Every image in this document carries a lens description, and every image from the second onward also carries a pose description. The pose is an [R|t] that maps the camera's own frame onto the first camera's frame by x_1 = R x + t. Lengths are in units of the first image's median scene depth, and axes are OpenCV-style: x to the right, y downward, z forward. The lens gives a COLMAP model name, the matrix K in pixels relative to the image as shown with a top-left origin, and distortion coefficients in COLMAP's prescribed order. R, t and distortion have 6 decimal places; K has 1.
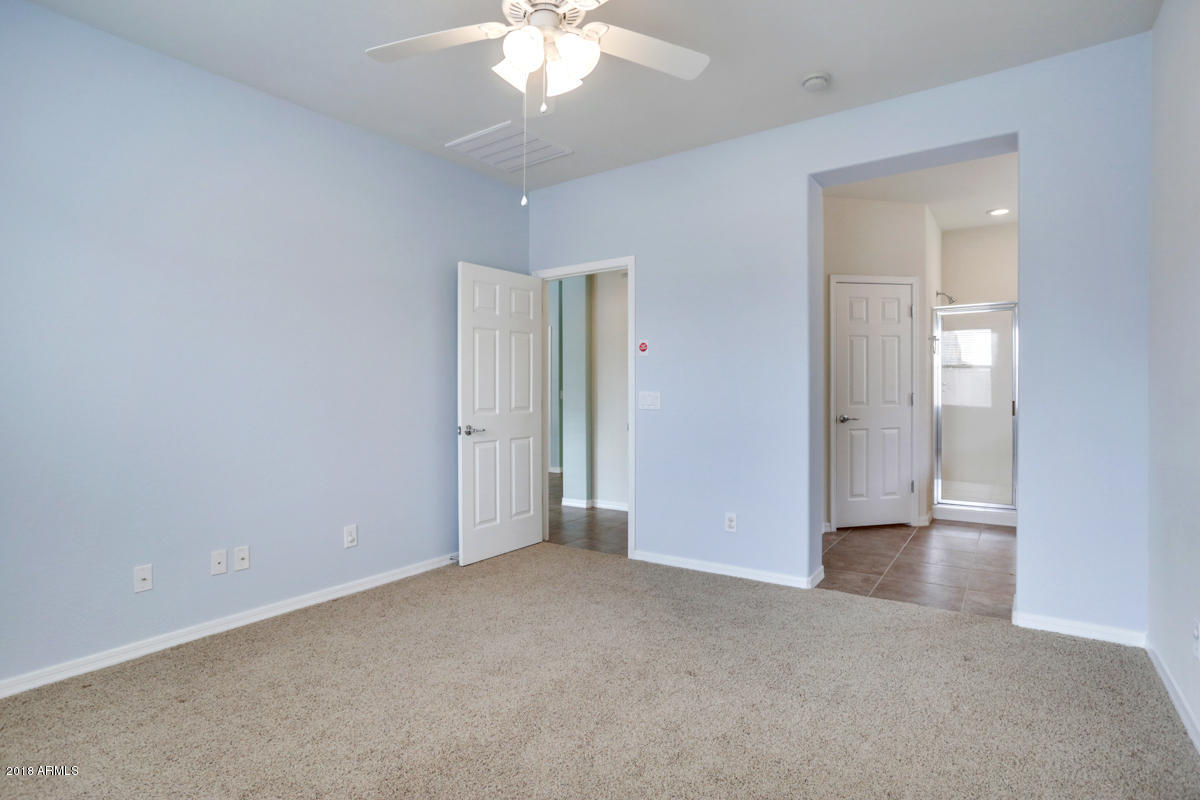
lens RADIAL K [[590.6, 0, 610.9], [0, 590.6, 382.3], [0, 0, 1]] dist [-0.064068, 0.026519]
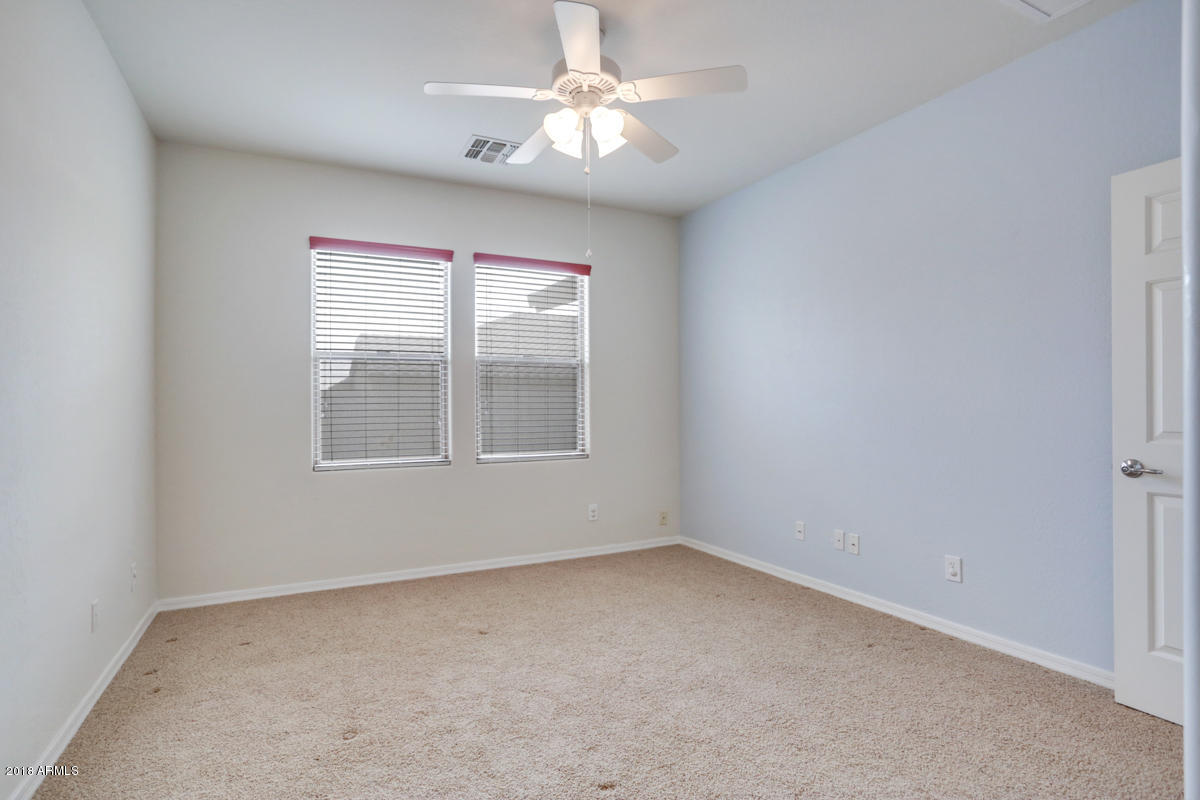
lens RADIAL K [[640.2, 0, 609.4], [0, 640.2, 398.6], [0, 0, 1]] dist [-0.082971, 0.054852]
pose [[-0.444997, 0.000021, -0.895532, 0.621694], [0.013011, 0.999895, -0.006441, 0.014956], [0.895438, -0.014518, -0.444950, 0.994628]]
